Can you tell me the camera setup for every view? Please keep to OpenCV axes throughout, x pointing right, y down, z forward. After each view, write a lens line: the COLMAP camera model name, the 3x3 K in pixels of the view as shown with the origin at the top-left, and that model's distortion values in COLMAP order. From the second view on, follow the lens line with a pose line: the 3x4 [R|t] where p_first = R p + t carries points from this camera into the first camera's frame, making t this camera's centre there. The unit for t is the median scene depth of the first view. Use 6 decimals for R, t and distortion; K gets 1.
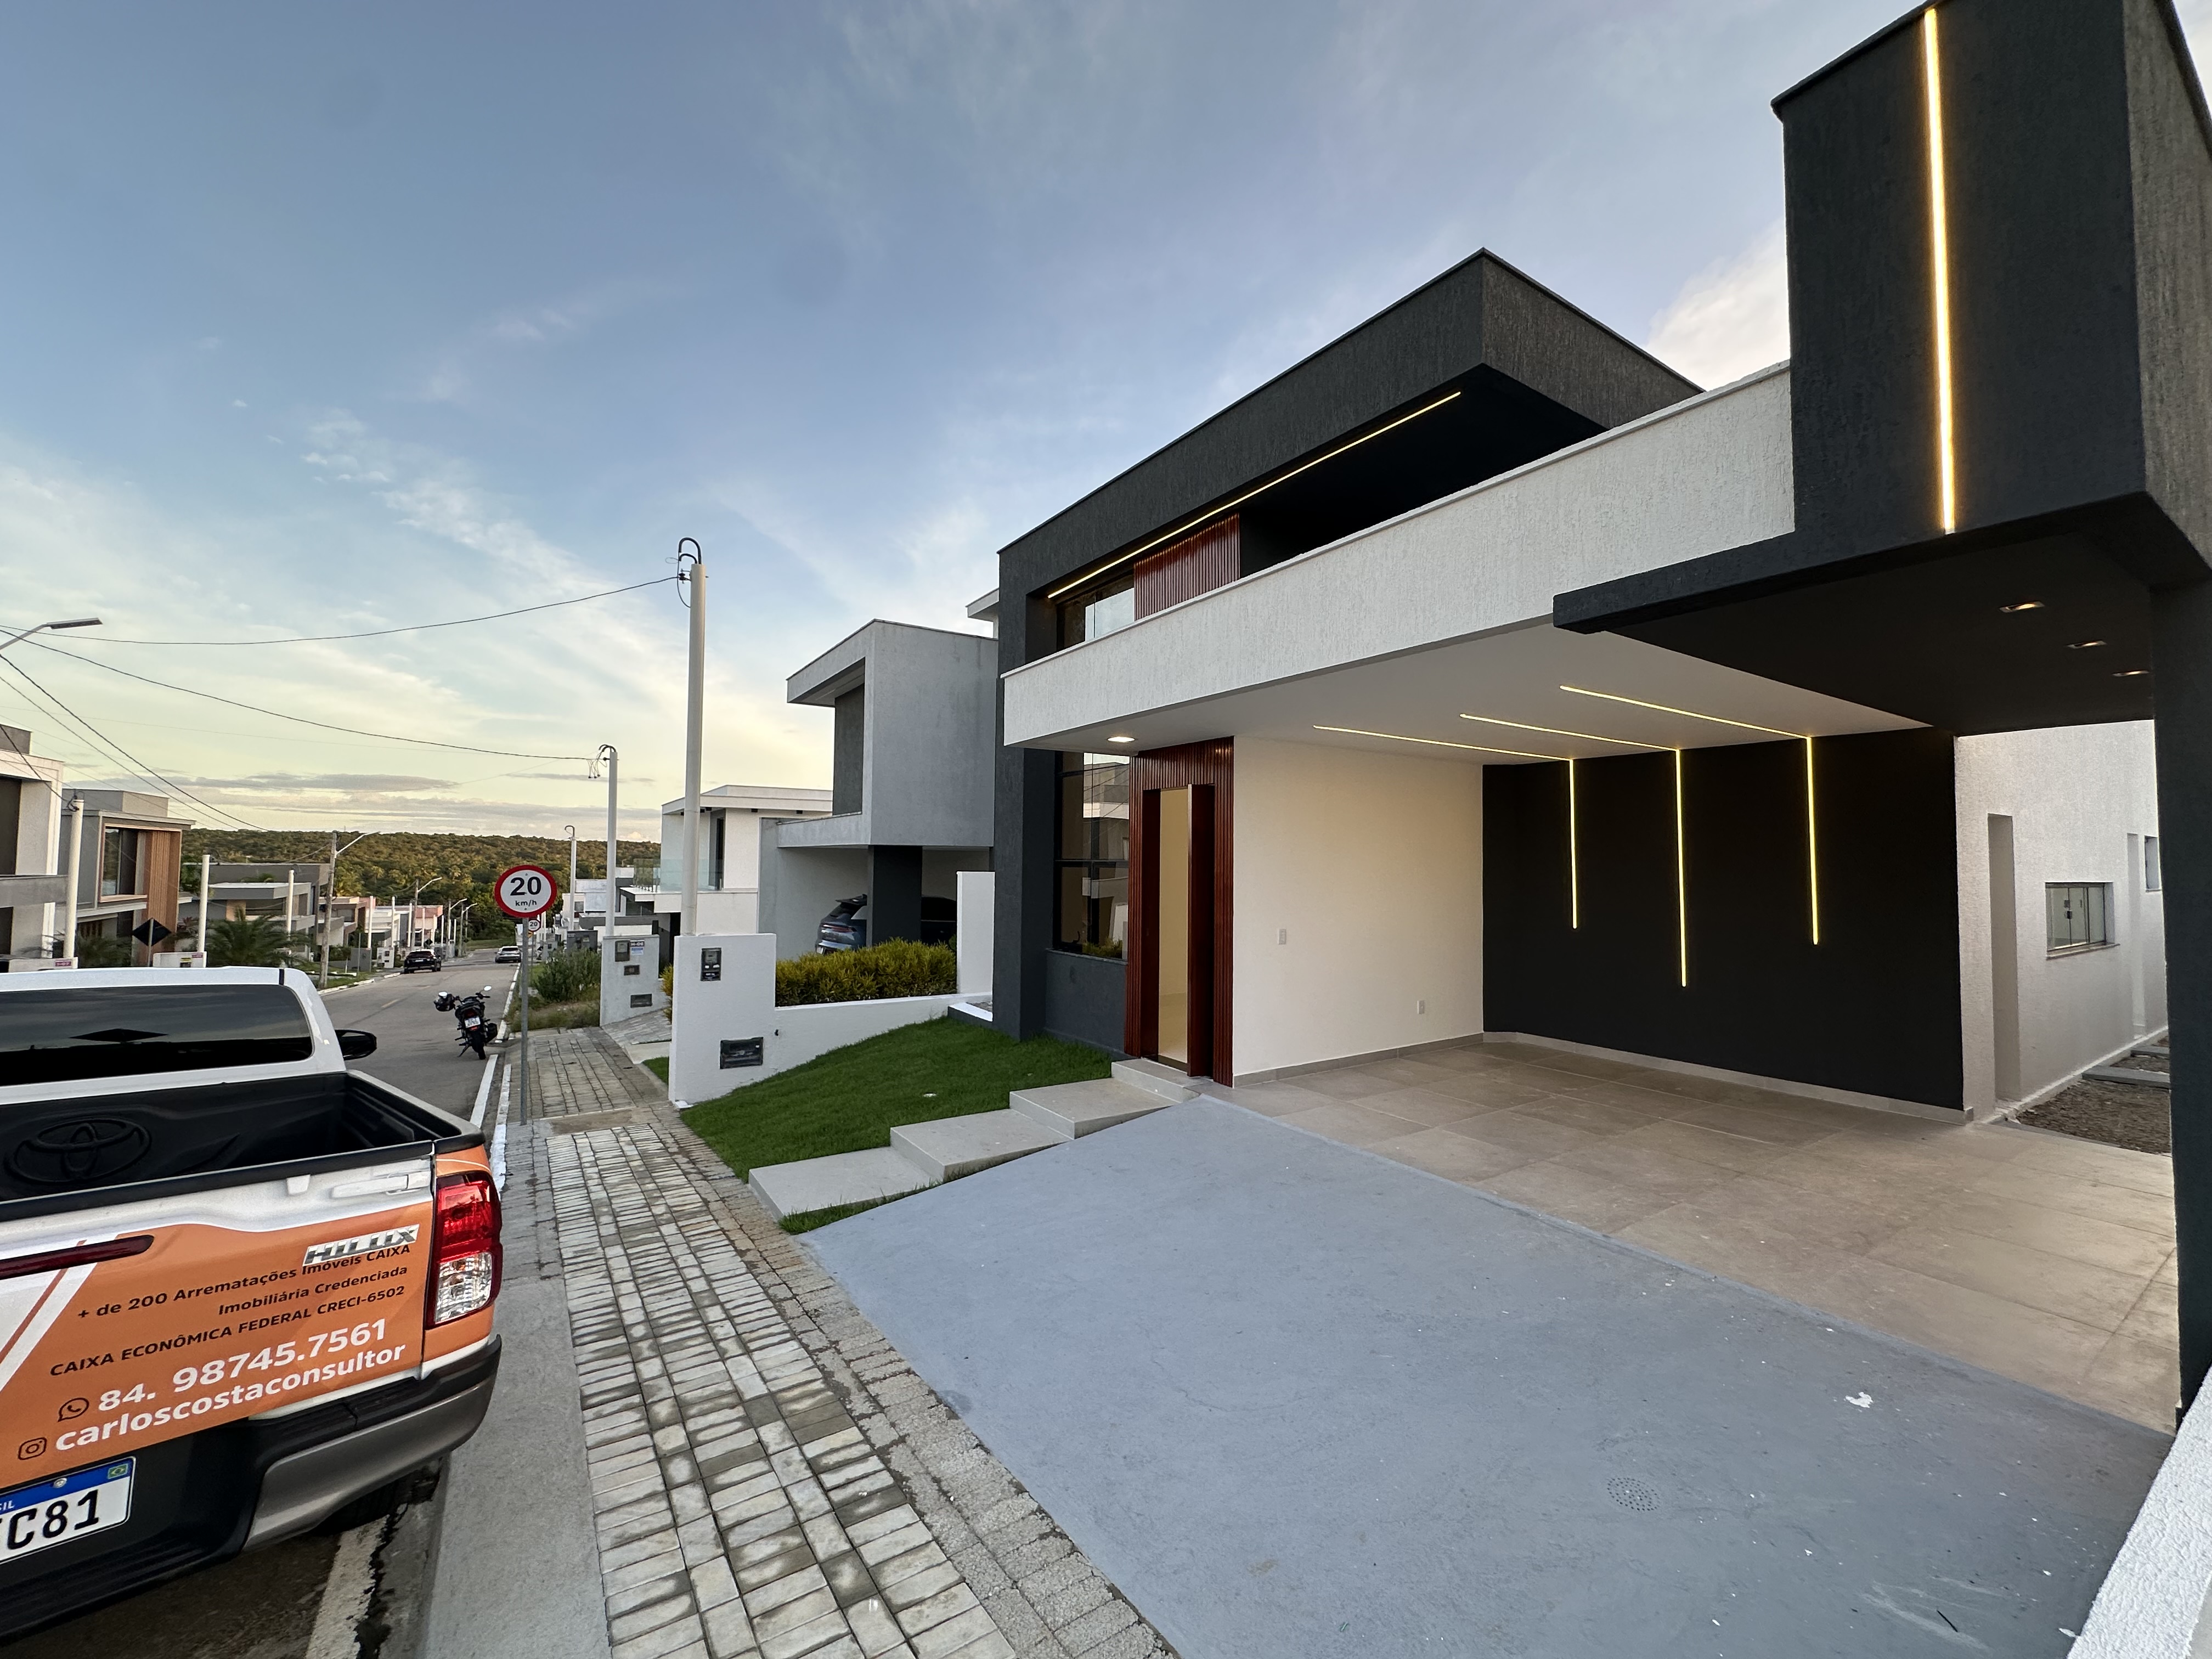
lens RADIAL K [[882.0, 0, 1104.7], [0, 882.0, 830.8], [0, 0, 1]] dist [-0.003543, 0.000459]
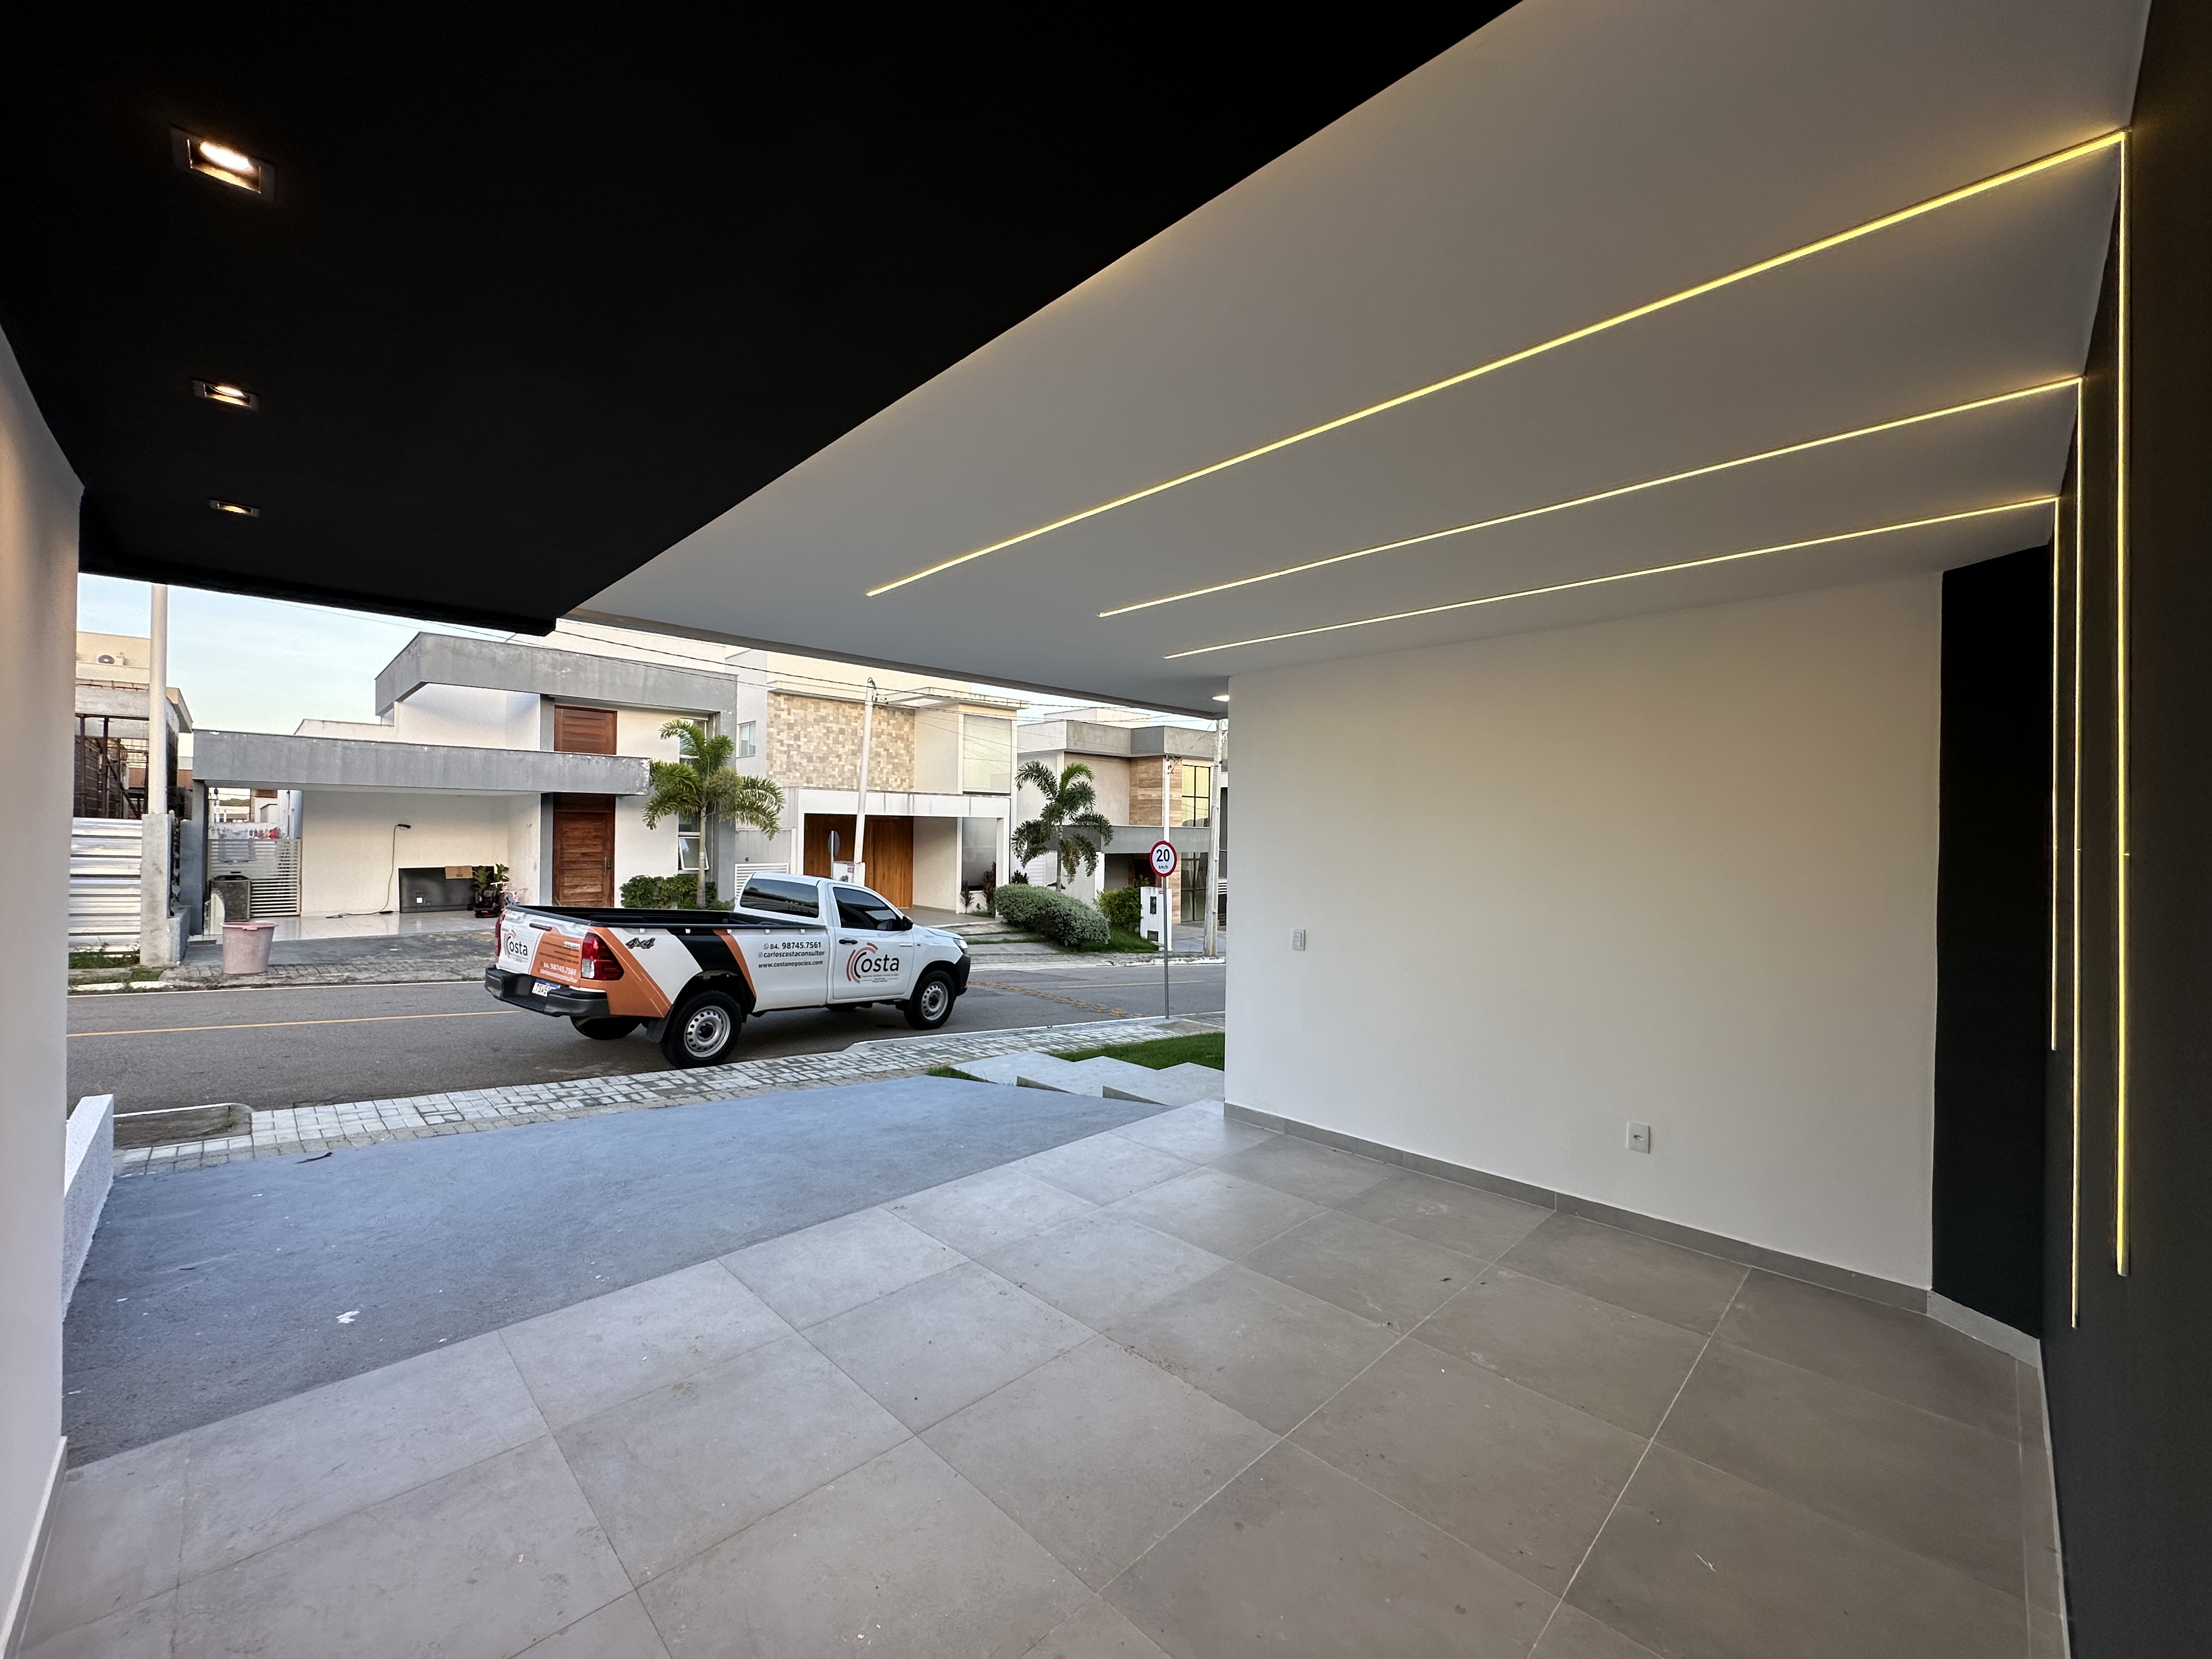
lens RADIAL K [[882.0, 0, 1104.1], [0, 882.0, 831.1], [0, 0, 1]] dist [-0.003543, 0.000459]
pose [[0.201326, -0.010971, -0.979463, 2.062194], [0.027014, 0.999619, -0.005644, 0.075409], [0.979152, -0.025323, 0.201545, 1.664725]]
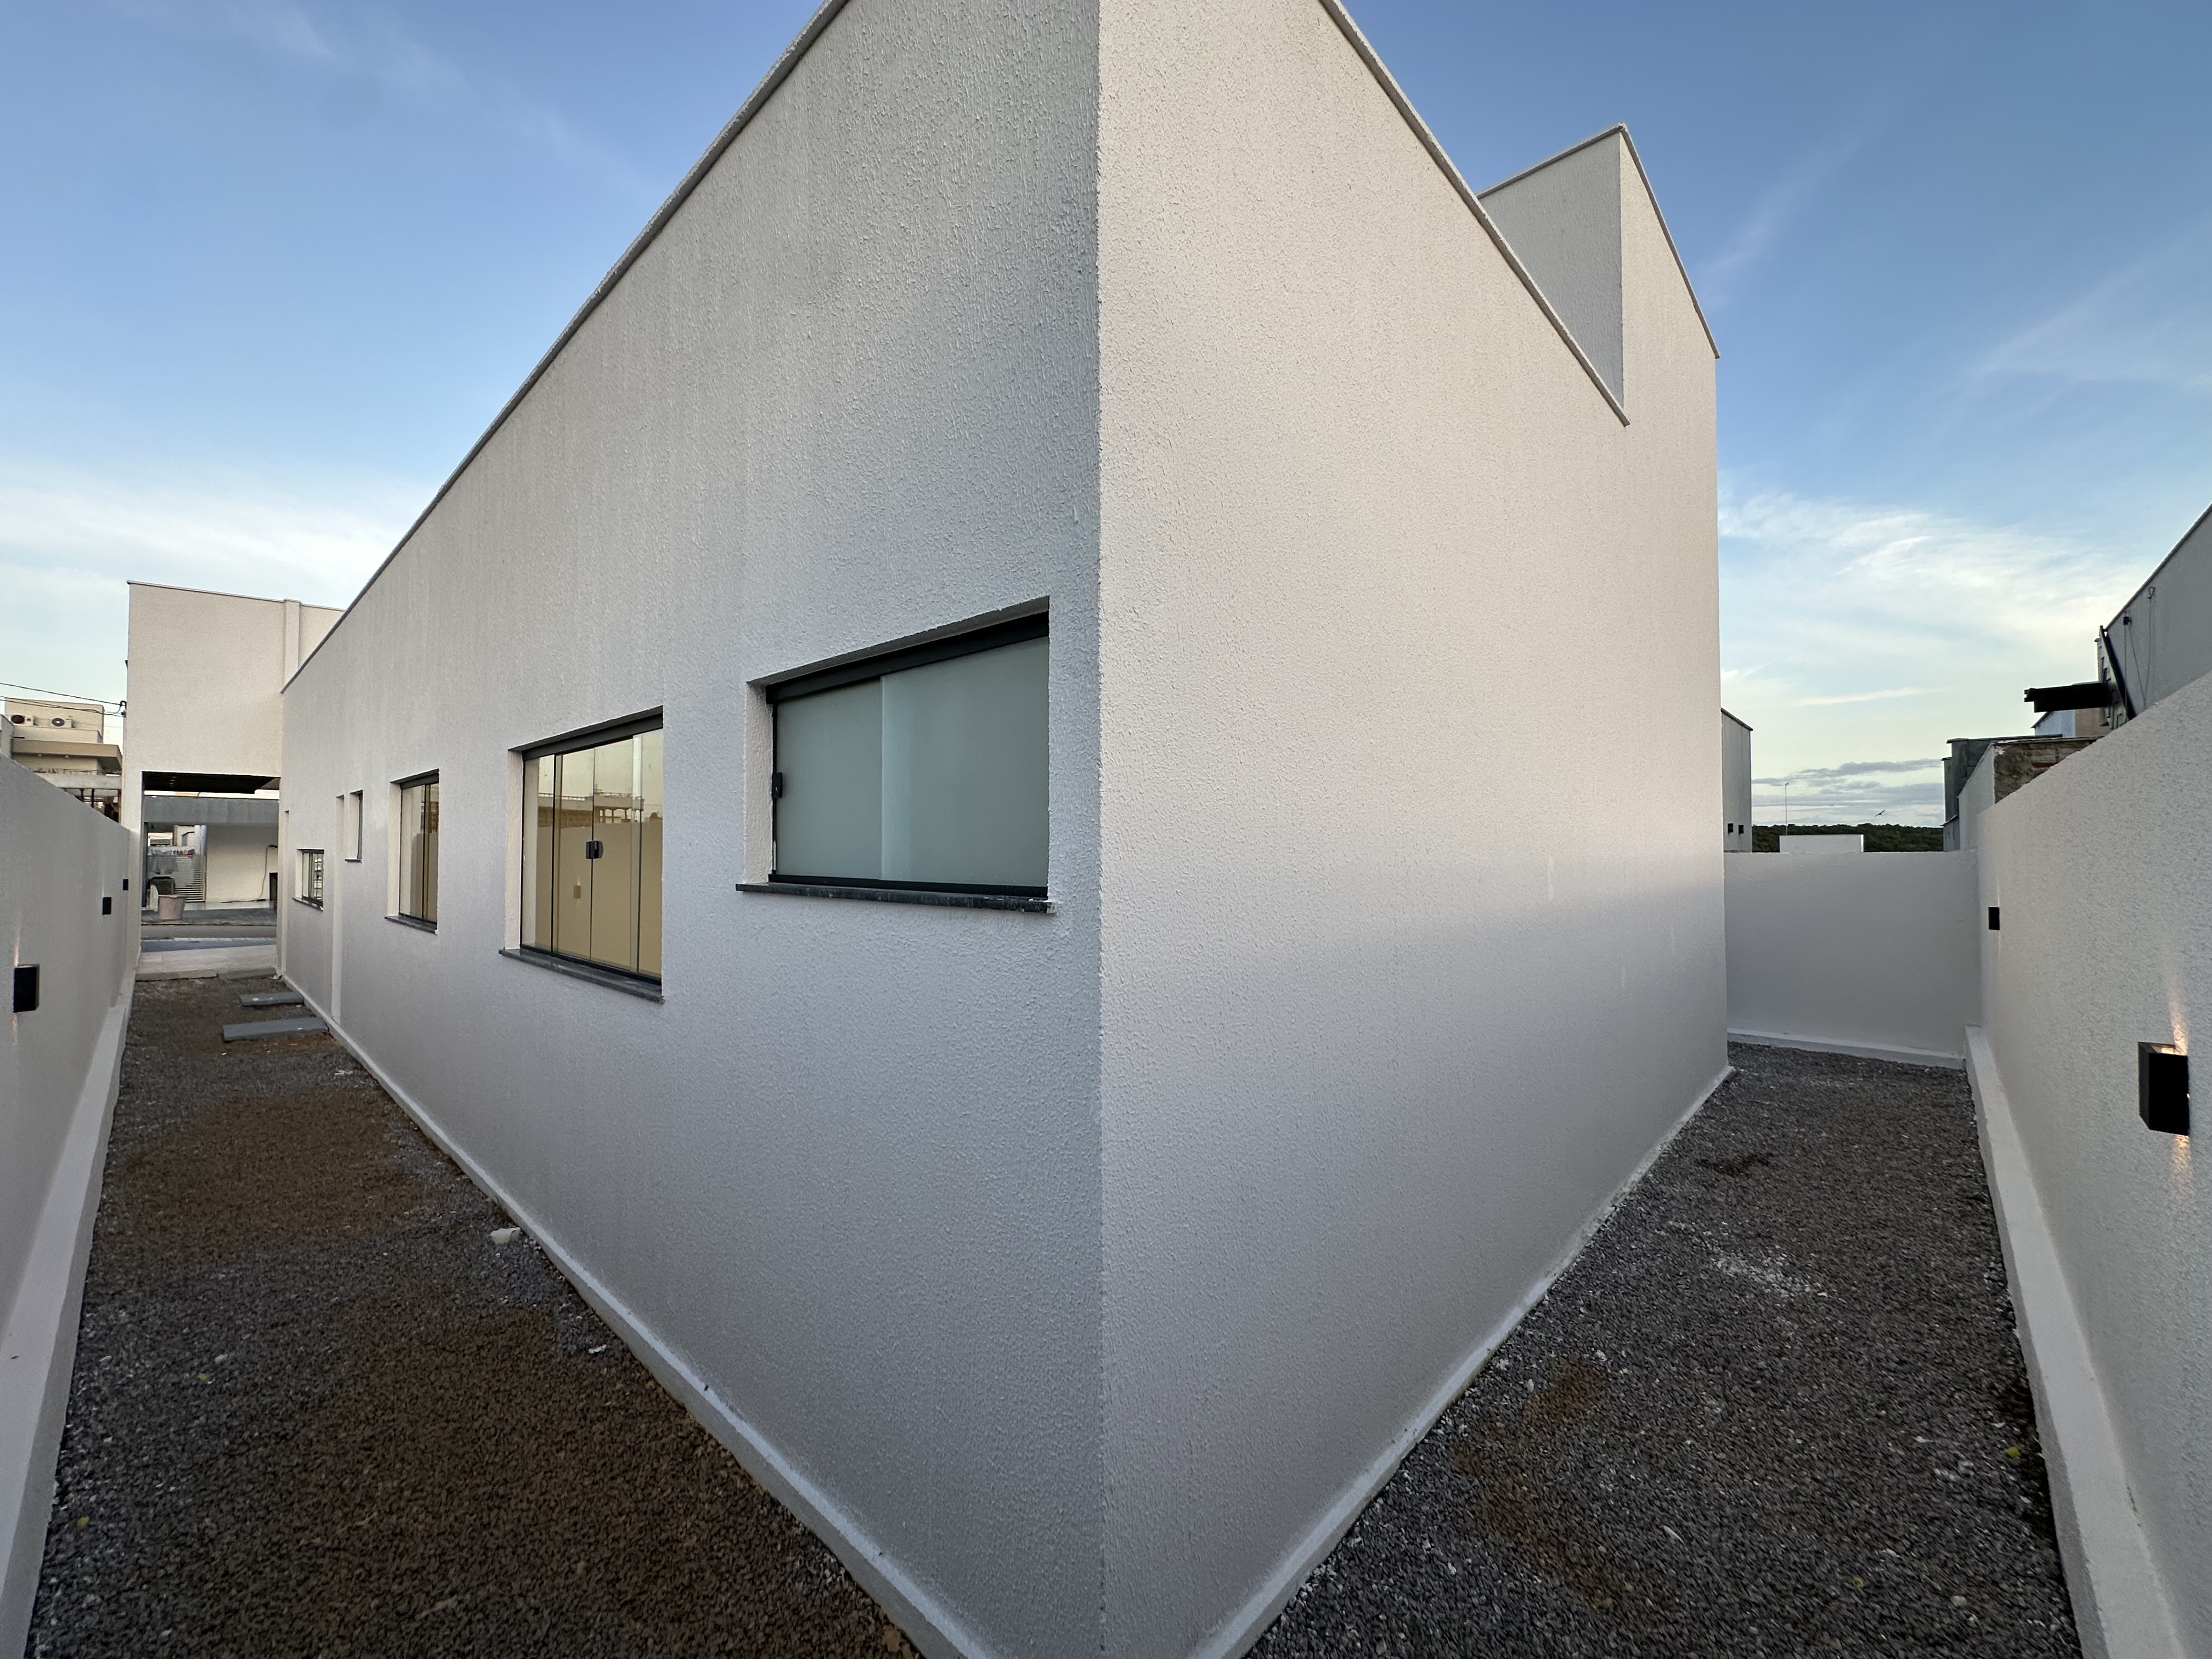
lens RADIAL K [[882.0, 0, 1108.1], [0, 882.0, 837.4], [0, 0, 1]] dist [-0.003543, 0.000459]
pose [[0.245532, -0.025169, -0.969062, 3.769778], [0.037128, 0.999174, -0.016544, 0.147944], [0.968677, -0.031917, 0.246264, 2.752044]]
